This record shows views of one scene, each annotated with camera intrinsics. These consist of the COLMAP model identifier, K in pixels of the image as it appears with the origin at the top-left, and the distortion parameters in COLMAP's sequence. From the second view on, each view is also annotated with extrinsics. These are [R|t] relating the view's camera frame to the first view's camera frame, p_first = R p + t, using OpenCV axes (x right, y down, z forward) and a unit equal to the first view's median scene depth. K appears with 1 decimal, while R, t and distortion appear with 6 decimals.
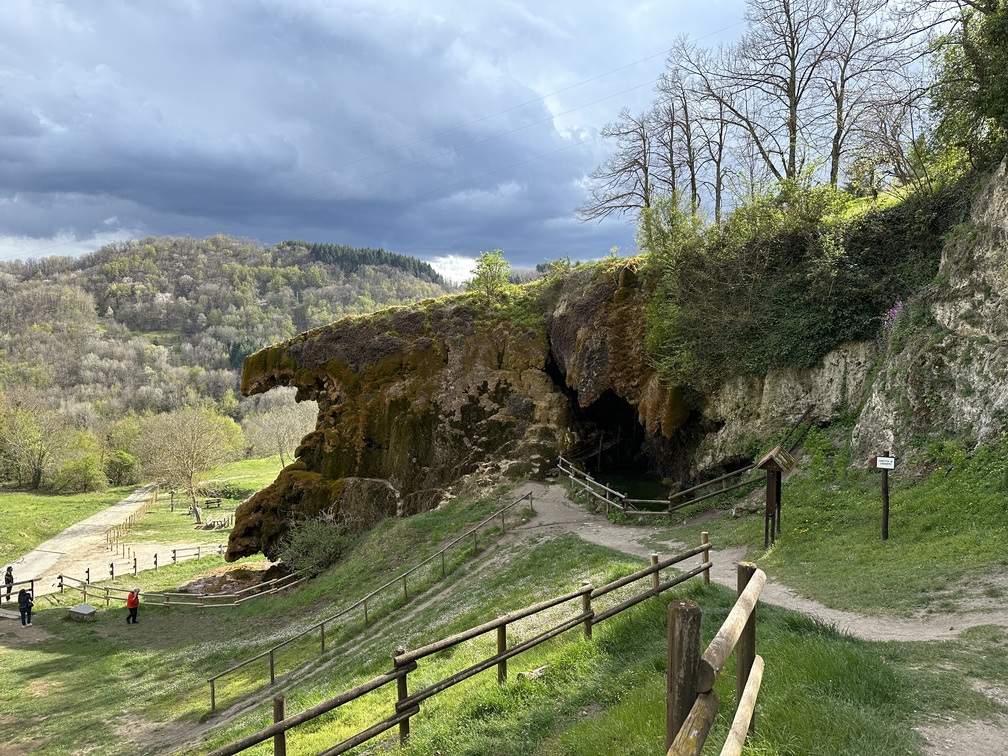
lens RADIAL K [[703.6, 0, 504.1], [0, 703.6, 376.4], [0, 0, 1]] dist [0.002236, 0.000052]
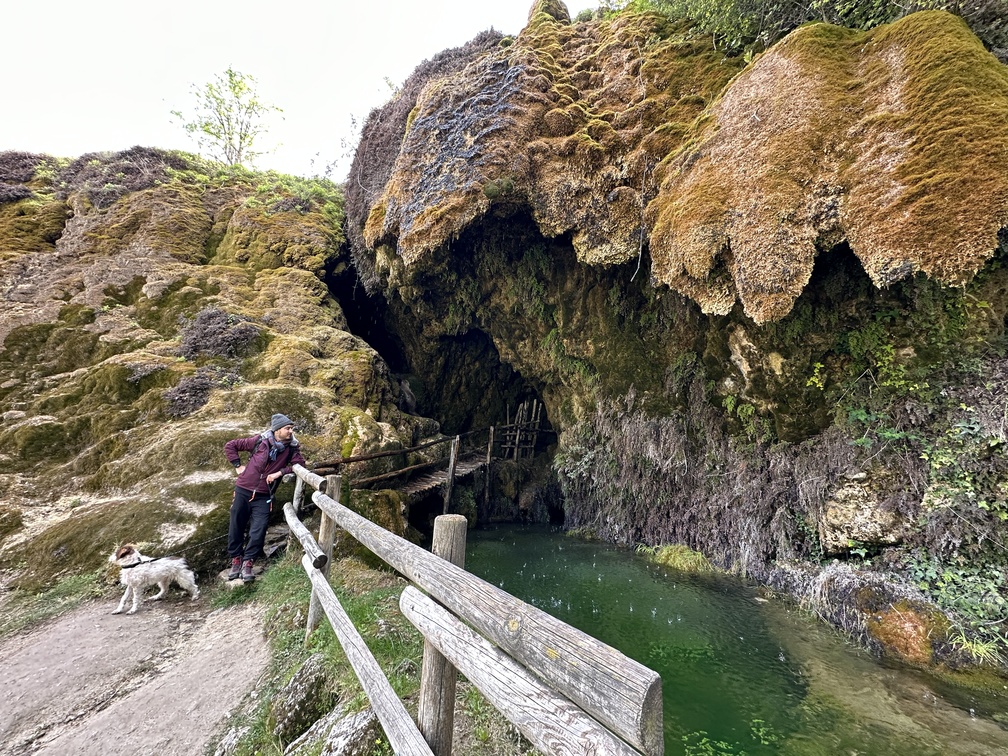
lens RADIAL K [[404.3, 0, 509.9], [0, 404.3, 380.2], [0, 0, 1]] dist [-0.001291, -0.000121]
pose [[0.941530, 0.091582, 0.324243, 0.092411], [-0.012457, 0.971154, -0.238127, 0.108640], [-0.336698, 0.220165, 0.915512, 0.789314]]
